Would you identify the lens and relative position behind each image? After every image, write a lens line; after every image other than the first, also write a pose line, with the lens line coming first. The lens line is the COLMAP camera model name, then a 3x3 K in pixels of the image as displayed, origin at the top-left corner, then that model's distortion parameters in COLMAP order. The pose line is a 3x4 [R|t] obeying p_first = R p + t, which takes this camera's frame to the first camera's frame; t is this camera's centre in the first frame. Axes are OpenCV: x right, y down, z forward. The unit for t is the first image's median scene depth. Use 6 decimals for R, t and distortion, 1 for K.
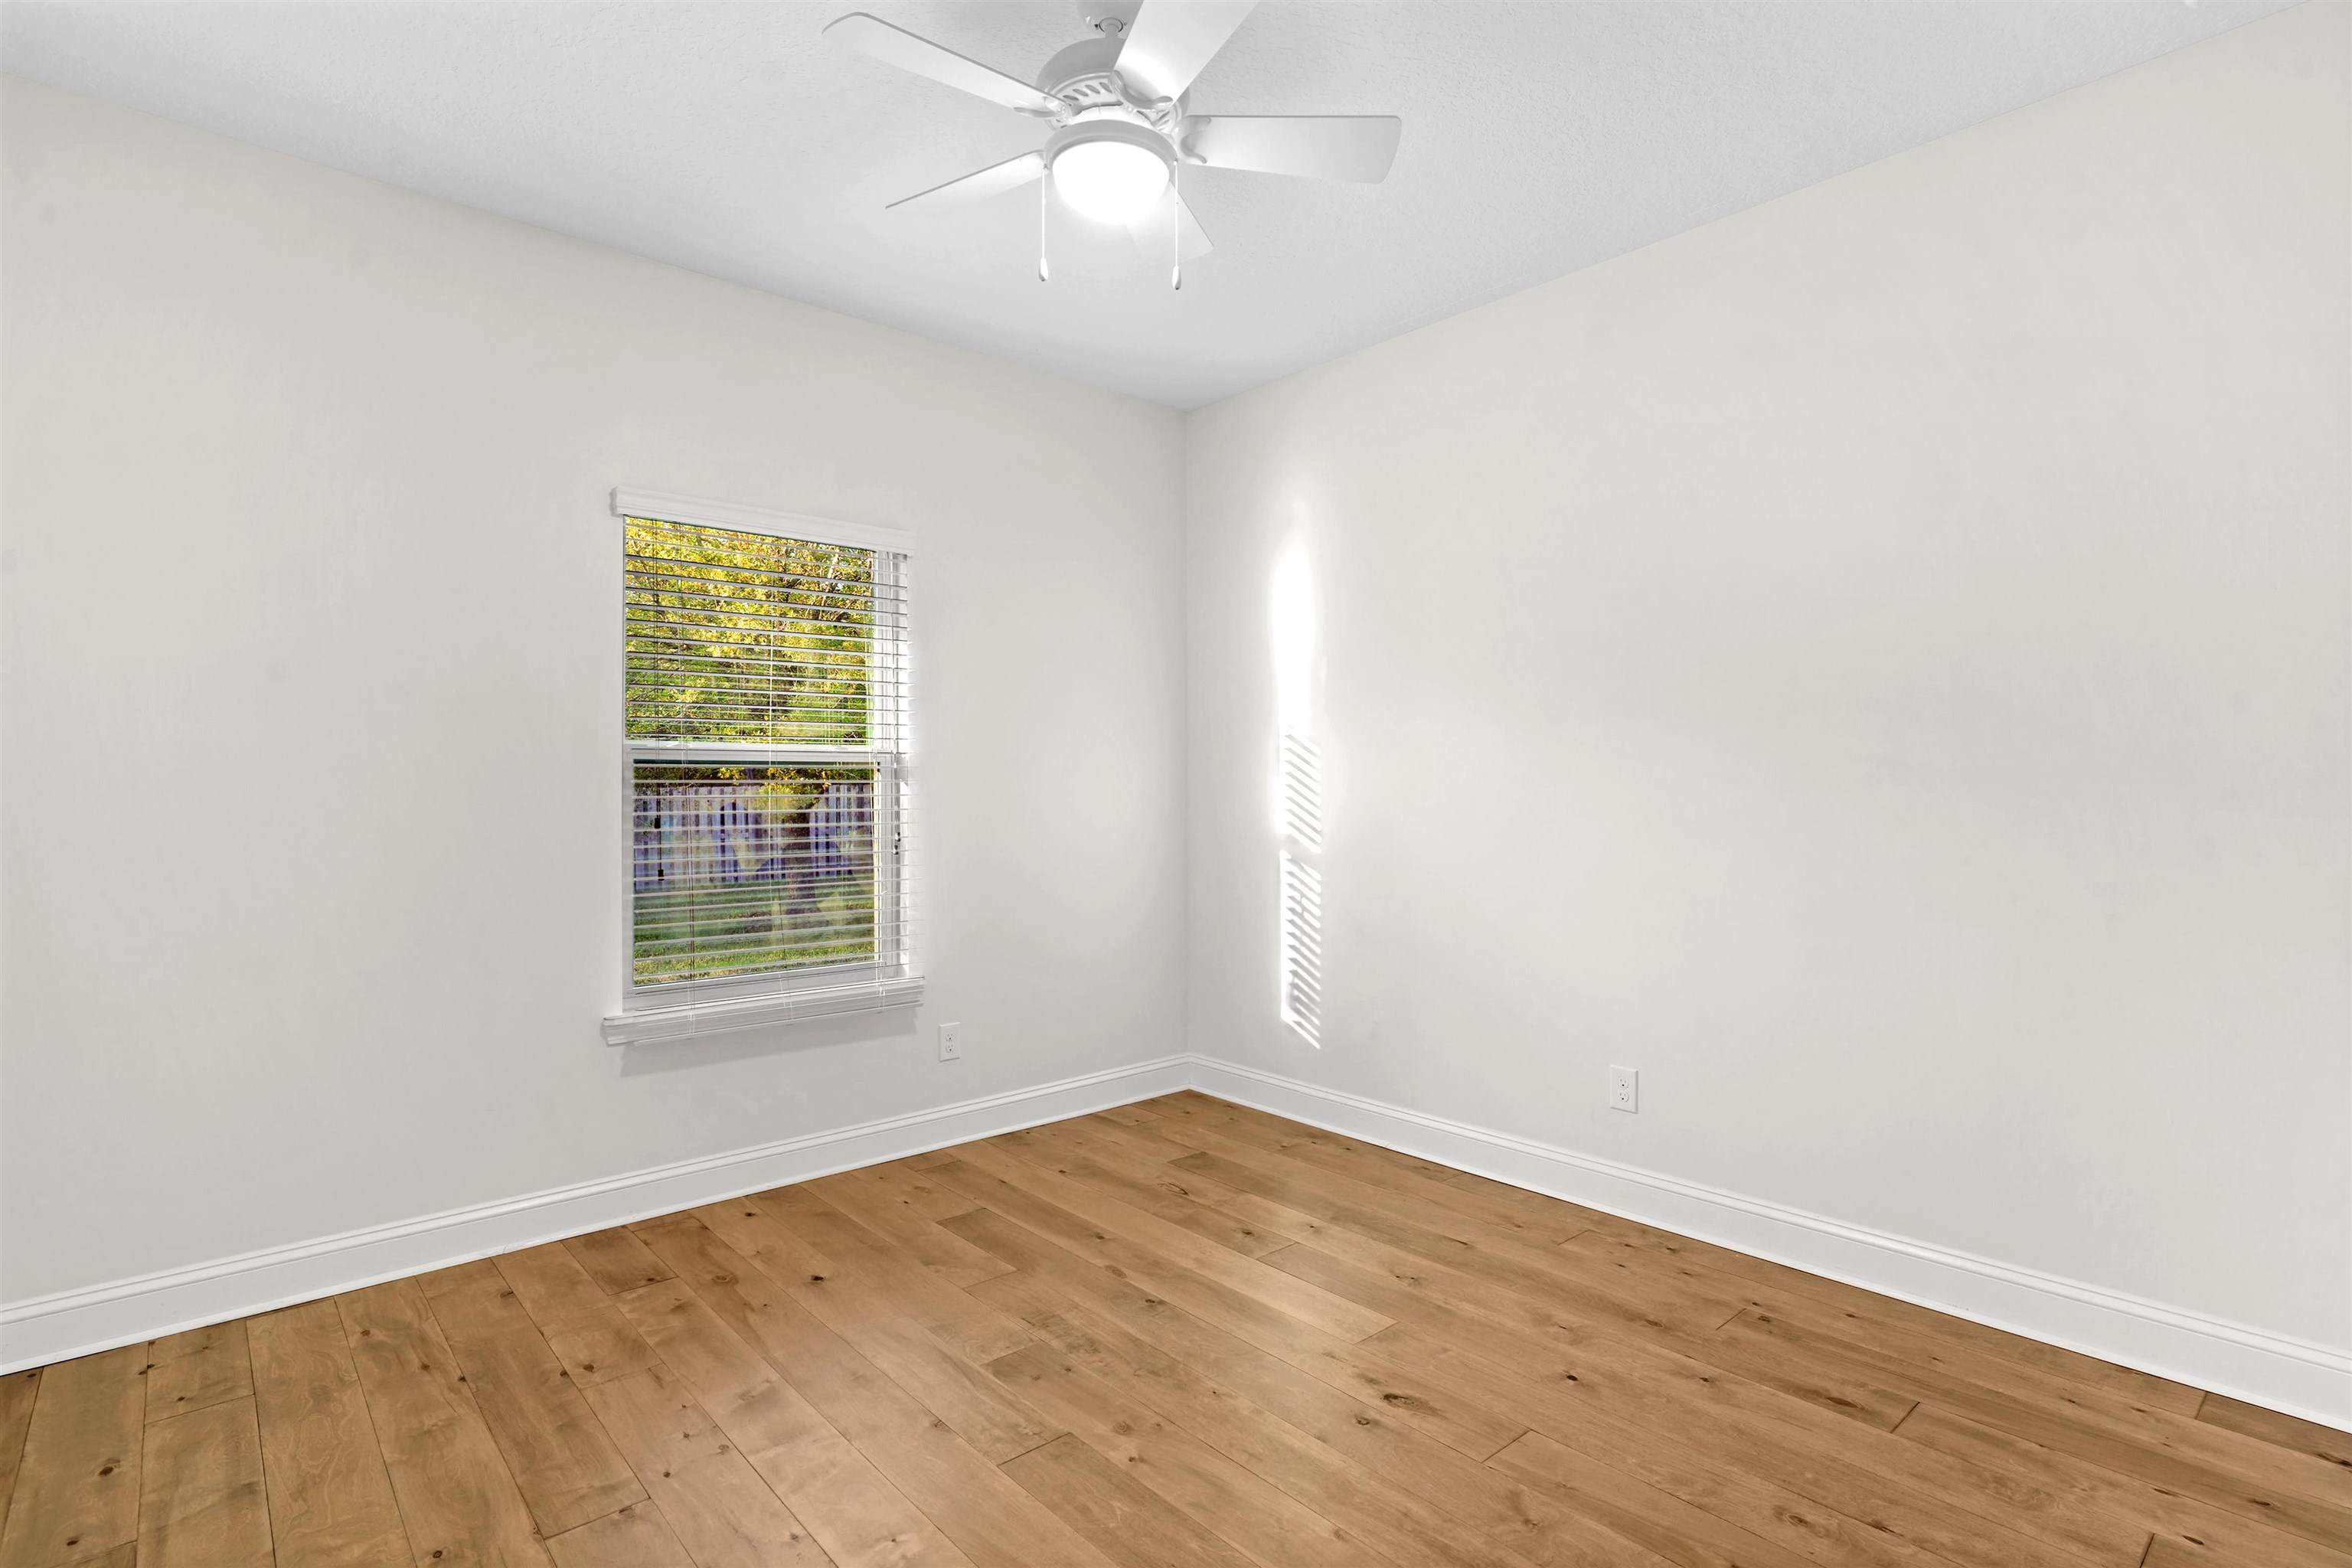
lens RADIAL K [[1146.0, 0, 1179.9], [0, 1146.0, 787.1], [0, 0, 1]] dist [-0.005002, 0.003937]
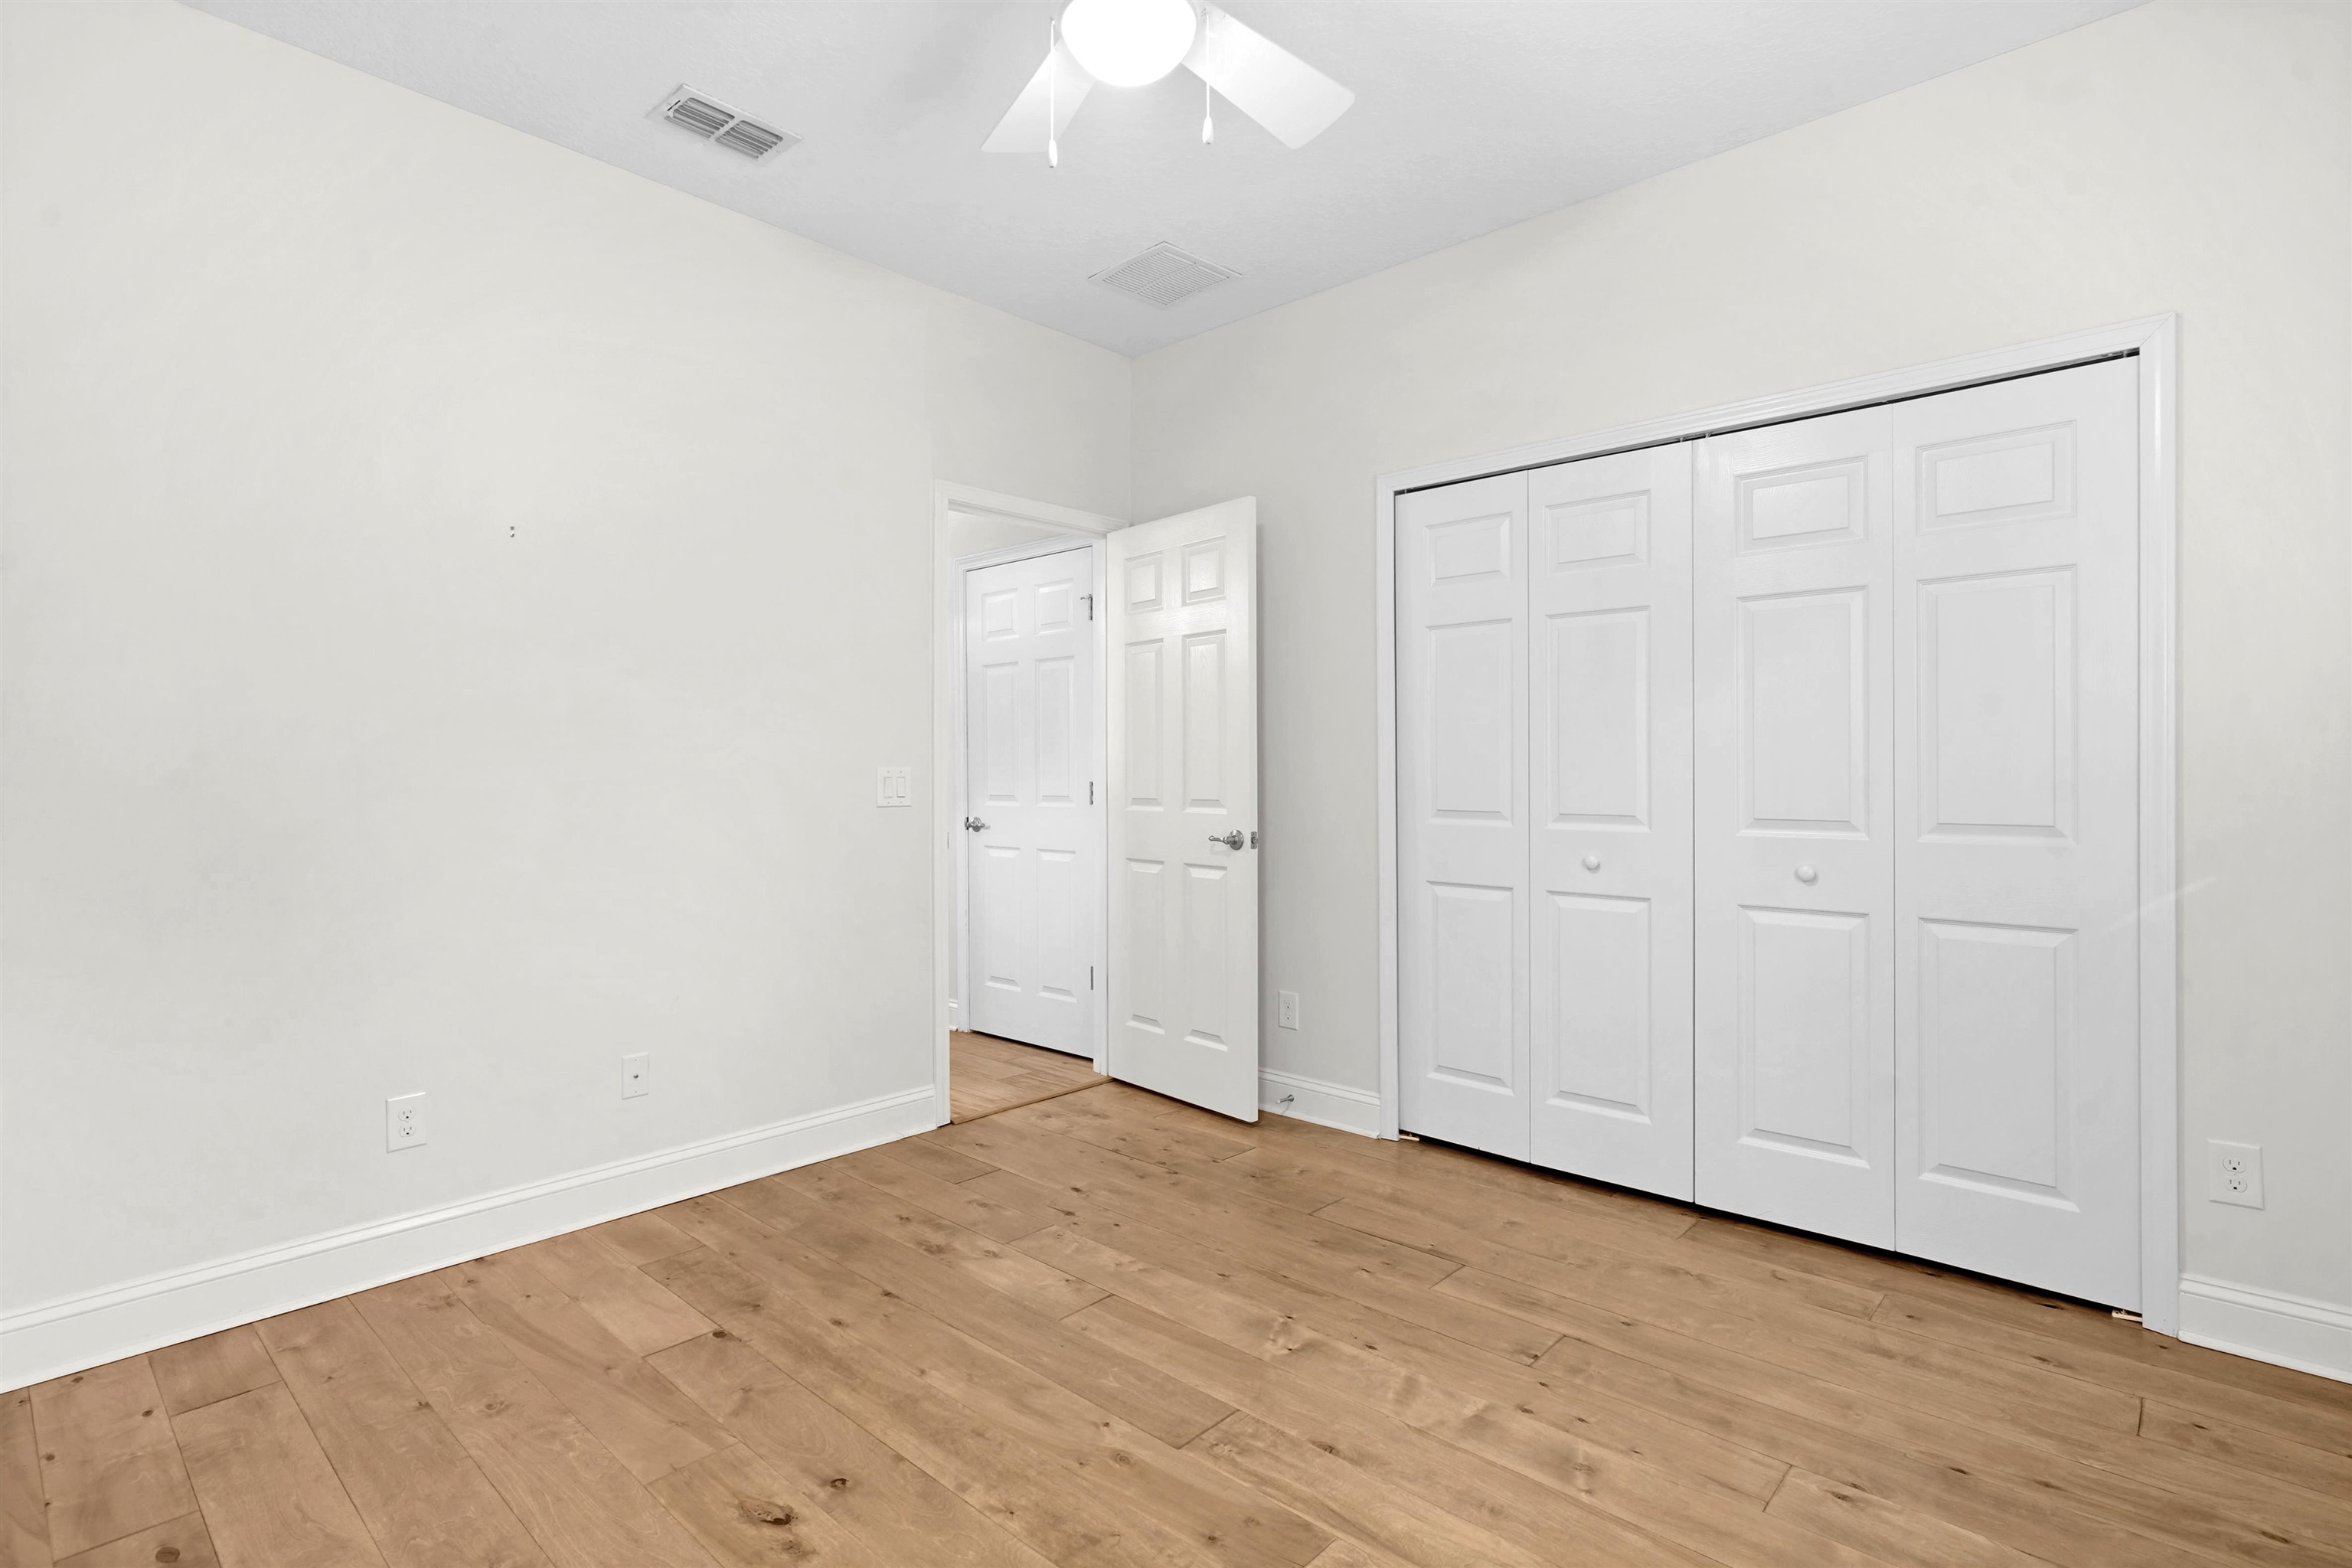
lens RADIAL K [[1146.0, 0, 1176.5], [0, 1146.0, 777.8], [0, 0, 1]] dist [-0.005002, 0.003937]
pose [[-0.994825, 0.006858, -0.101373, -0.006382], [0.006331, 0.999965, 0.005522, 0.029710], [0.101407, 0.004851, -0.994833, 1.932206]]
